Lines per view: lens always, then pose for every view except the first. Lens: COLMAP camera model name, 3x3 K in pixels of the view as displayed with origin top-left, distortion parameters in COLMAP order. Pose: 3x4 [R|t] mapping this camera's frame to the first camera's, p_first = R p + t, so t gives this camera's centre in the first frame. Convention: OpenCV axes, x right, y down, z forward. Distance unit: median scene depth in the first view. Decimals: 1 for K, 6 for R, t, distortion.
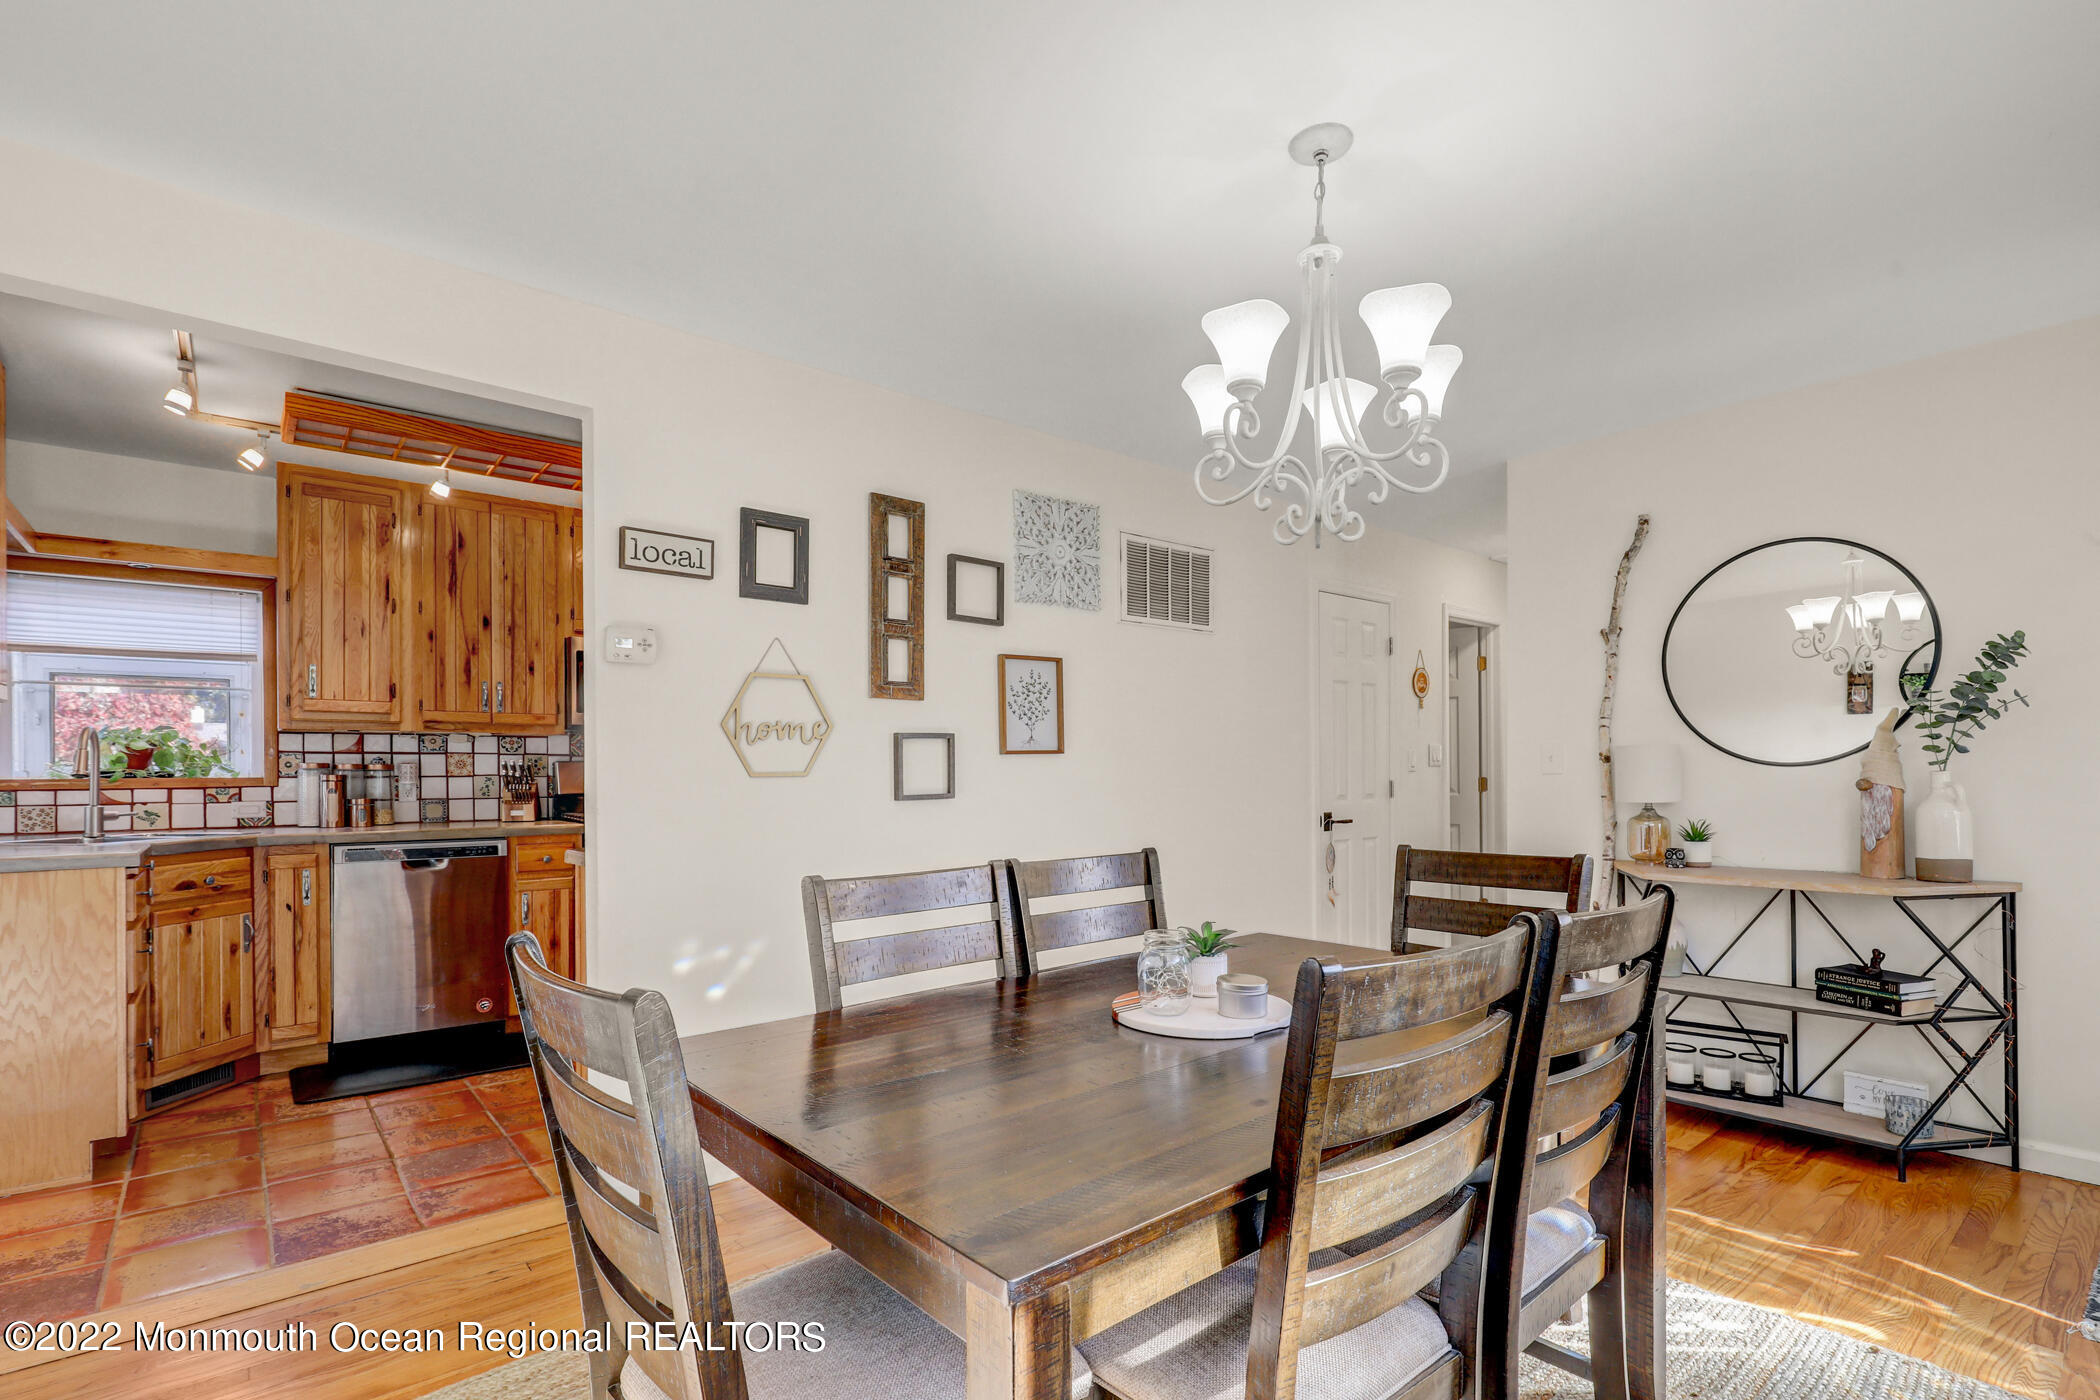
lens RADIAL K [[959.6, 0, 1058.9], [0, 959.6, 758.5], [0, 0, 1]] dist [0.000008, 0.000404]
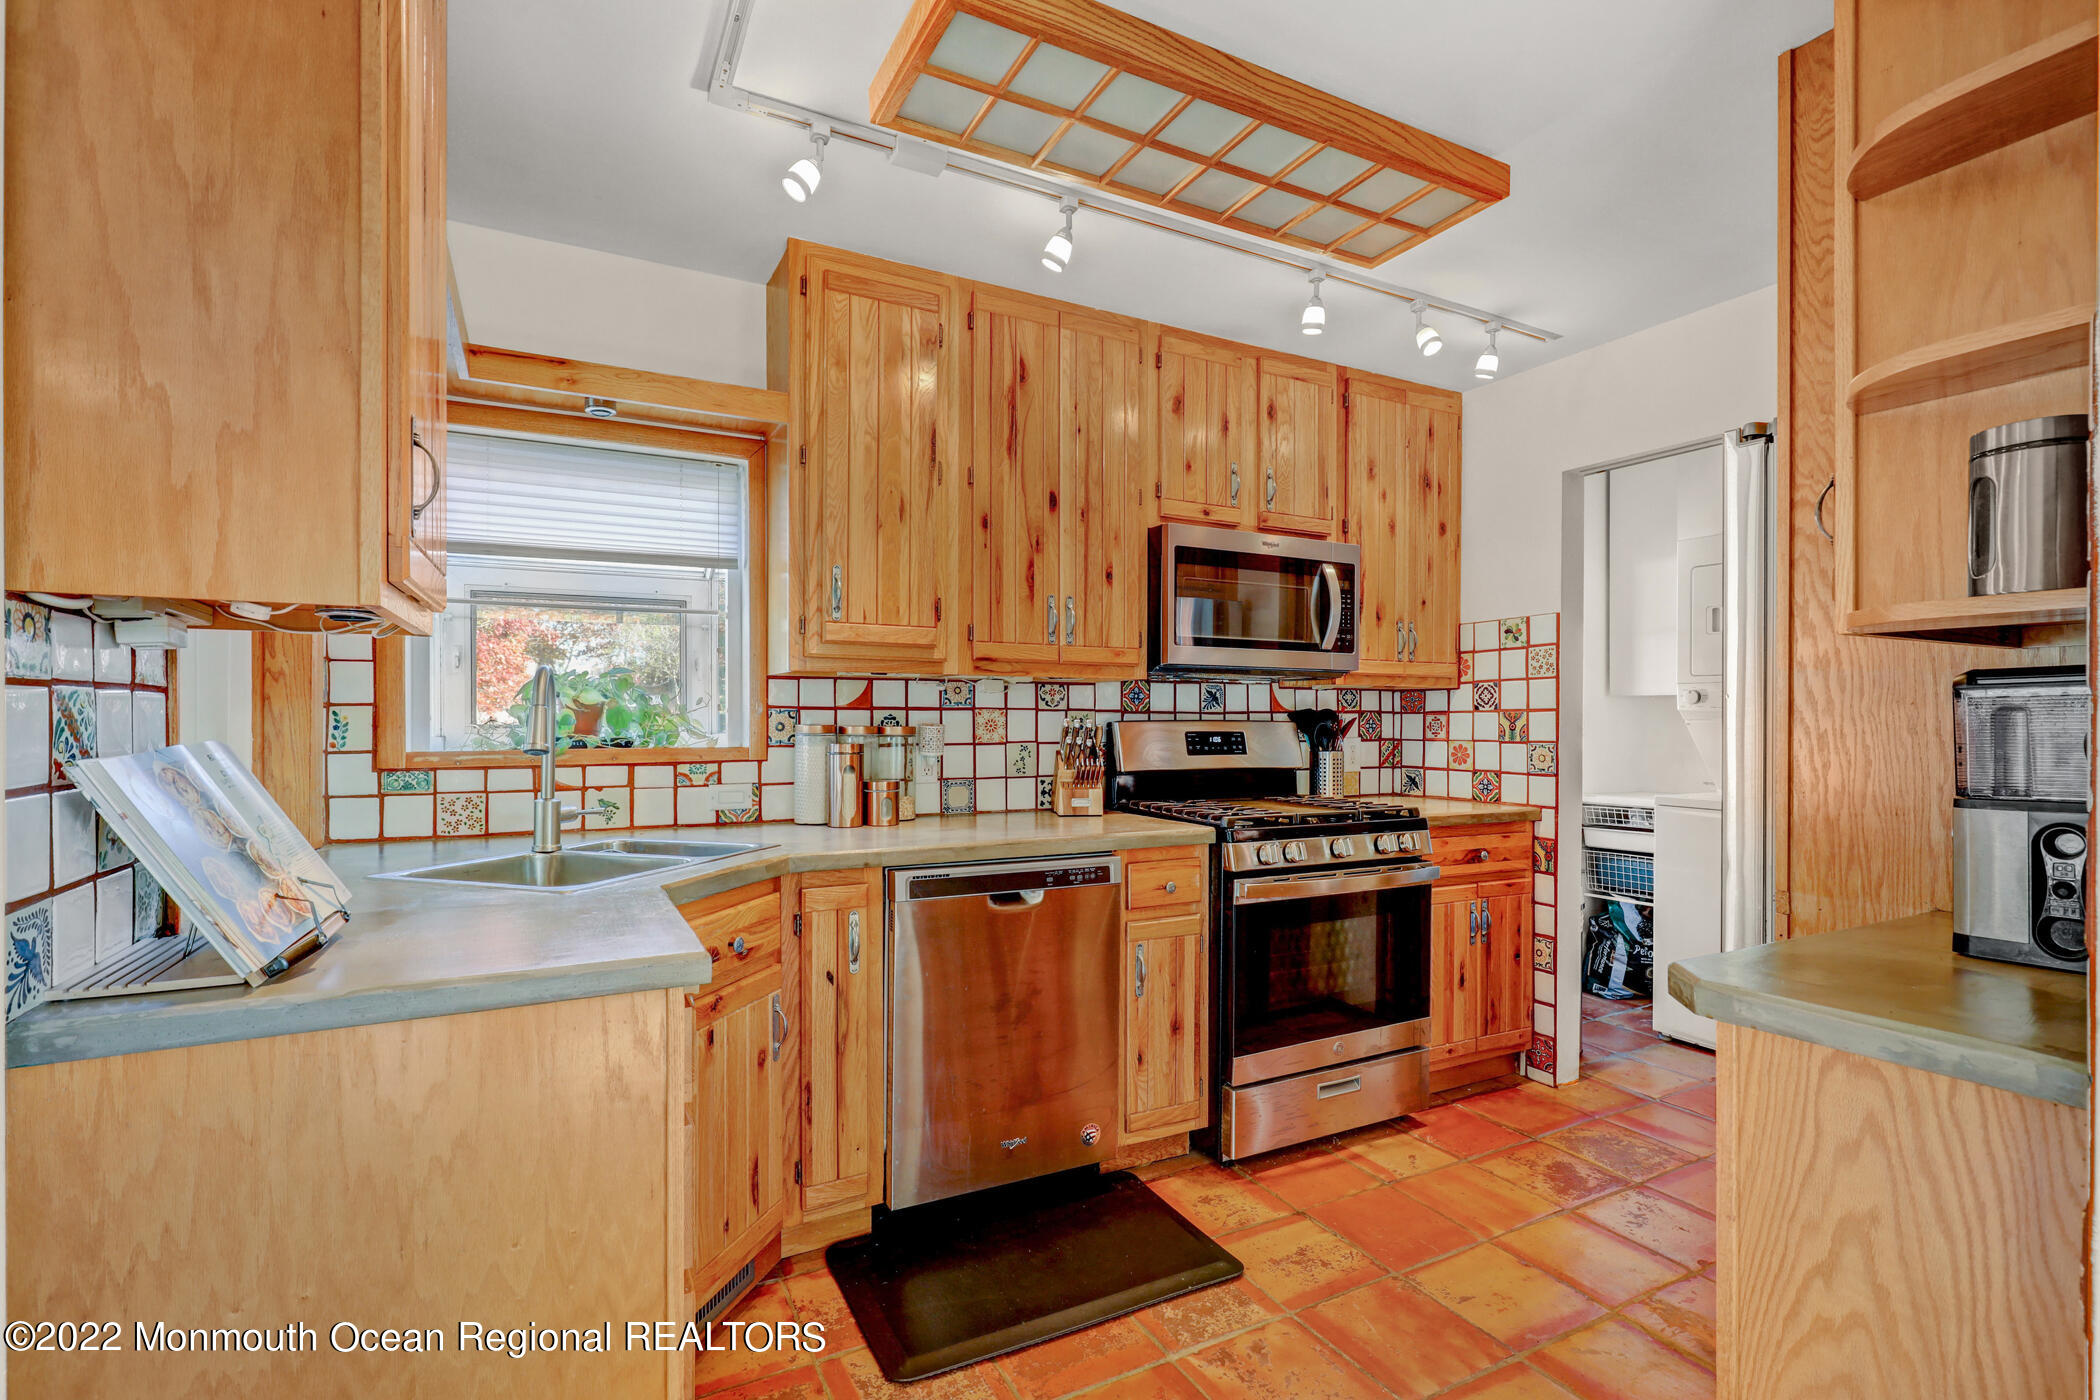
lens RADIAL K [[966.5, 0, 1094.0], [0, 966.5, 704.7], [0, 0, 1]] dist [-0.001727, -0.000033]
pose [[0.979830, 0.001805, -0.199824, -0.440795], [-0.002371, 0.999994, -0.002596, -0.007030], [0.199818, 0.003017, 0.979828, 0.382437]]
